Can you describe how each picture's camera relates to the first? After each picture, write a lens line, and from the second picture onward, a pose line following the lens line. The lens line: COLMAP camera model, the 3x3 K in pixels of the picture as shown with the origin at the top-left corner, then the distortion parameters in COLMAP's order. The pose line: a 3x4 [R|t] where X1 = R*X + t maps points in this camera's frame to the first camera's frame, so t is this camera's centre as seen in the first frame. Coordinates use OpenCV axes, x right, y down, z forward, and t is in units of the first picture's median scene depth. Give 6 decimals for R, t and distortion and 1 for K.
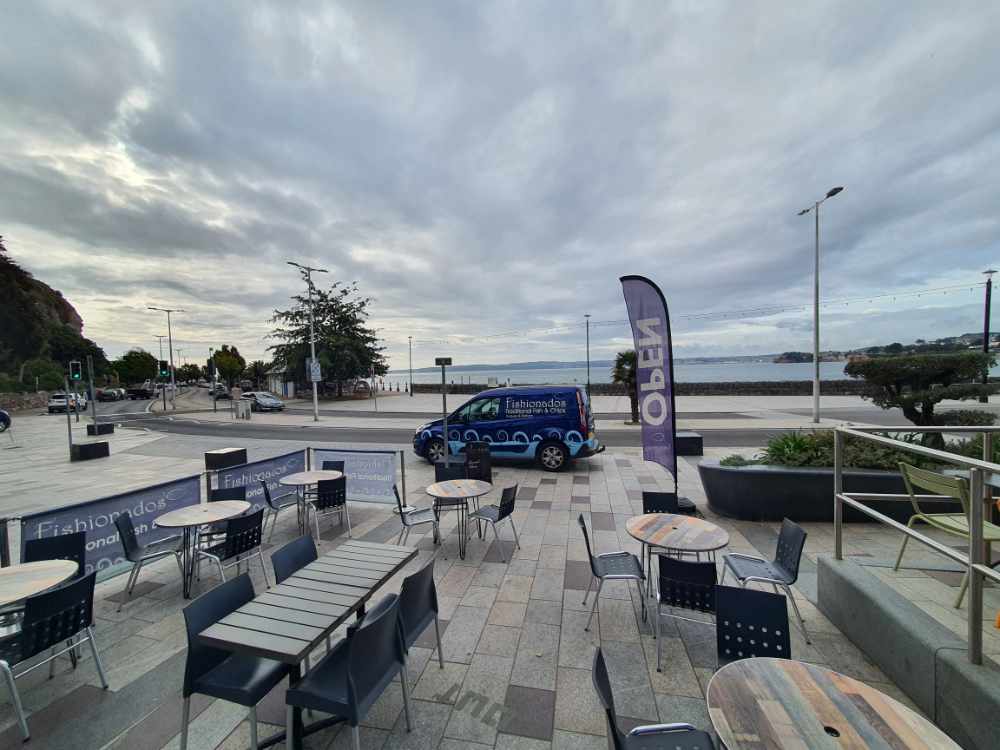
lens RADIAL K [[398.6, 0, 495.0], [0, 398.6, 382.4], [0, 0, 1]] dist [-0.000492, -0.000267]
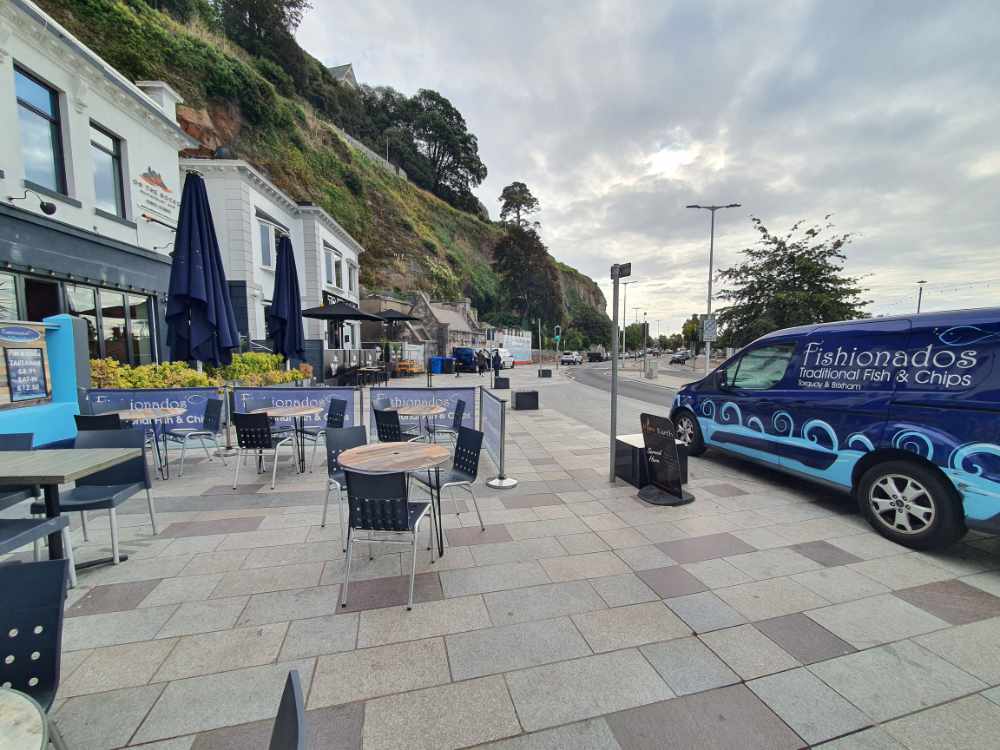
lens RADIAL K [[398.6, 0, 495.0], [0, 398.6, 382.4], [0, 0, 1]] dist [-0.000492, -0.000267]
pose [[0.448593, 0.099435, -0.888187, 0.062822], [-0.035784, 0.994993, 0.093319, 0.012042], [0.893019, -0.010079, 0.449905, 0.108010]]
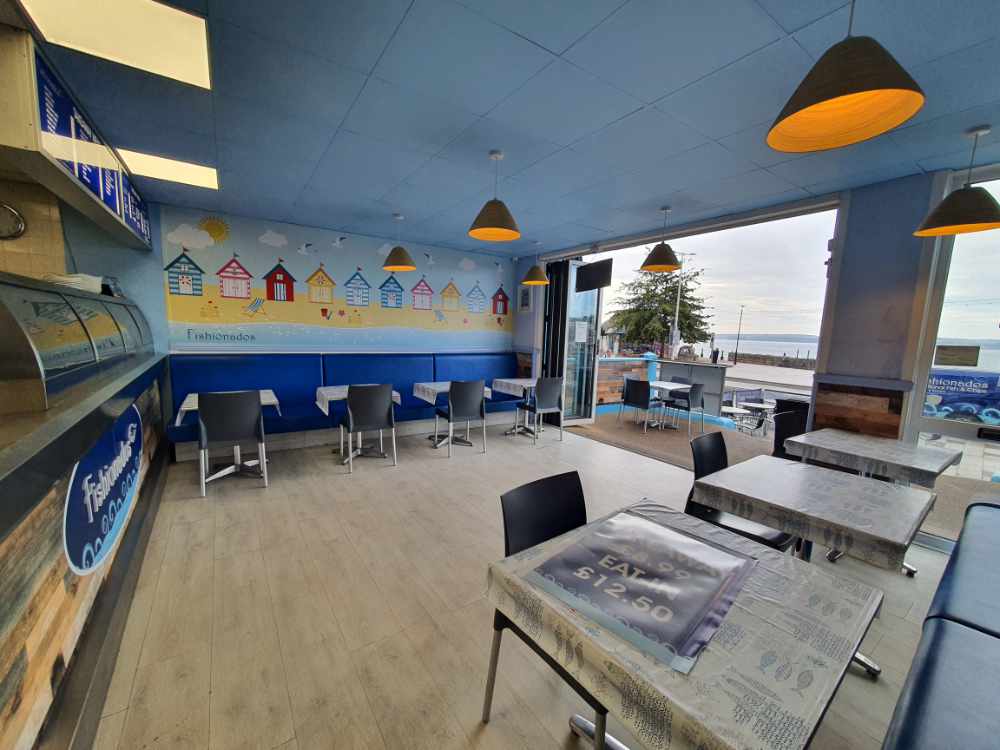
lens RADIAL K [[398.6, 0, 495.0], [0, 398.6, 382.4], [0, 0, 1]] dist [-0.000492, -0.000267]
pose [[0.775210, 0.139045, -0.616211, -0.052404], [-0.079232, 0.989173, 0.123526, 0.002454], [0.626715, -0.046935, 0.777833, -0.192745]]
